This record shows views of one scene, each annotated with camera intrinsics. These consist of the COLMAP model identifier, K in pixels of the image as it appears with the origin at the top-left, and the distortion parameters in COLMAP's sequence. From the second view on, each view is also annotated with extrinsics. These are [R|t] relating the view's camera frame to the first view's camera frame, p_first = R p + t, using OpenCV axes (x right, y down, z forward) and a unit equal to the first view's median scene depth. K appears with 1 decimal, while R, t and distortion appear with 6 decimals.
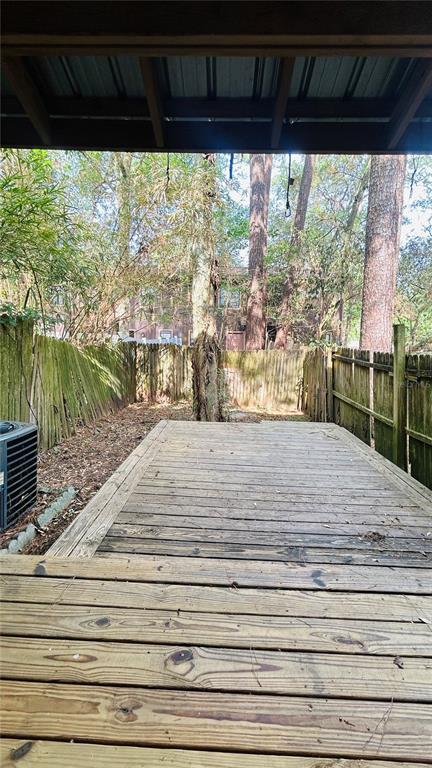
lens RADIAL K [[308.7, 0, 216.8], [0, 308.7, 383.8], [0, 0, 1]] dist [-0.004226, 0.001668]
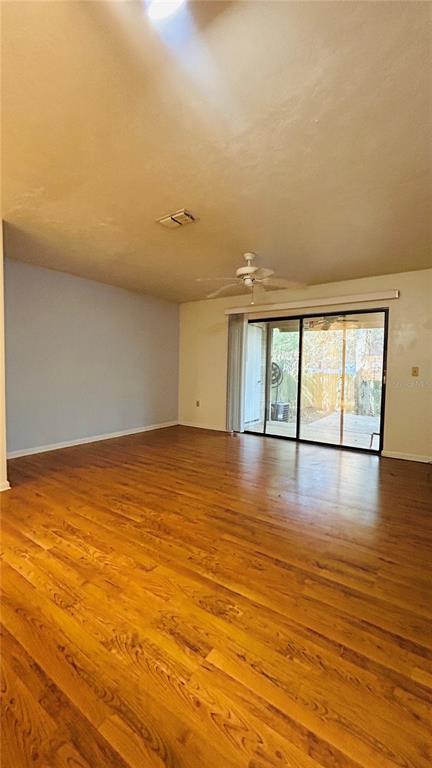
lens RADIAL K [[308.7, 0, 215.8], [0, 308.7, 390.6], [0, 0, 1]] dist [-0.004226, 0.001668]
pose [[0.837885, 0.029272, -0.545062, 0.146048], [-0.067857, 0.996401, -0.050801, 0.076675], [0.541613, 0.079552, 0.836855, -0.639603]]
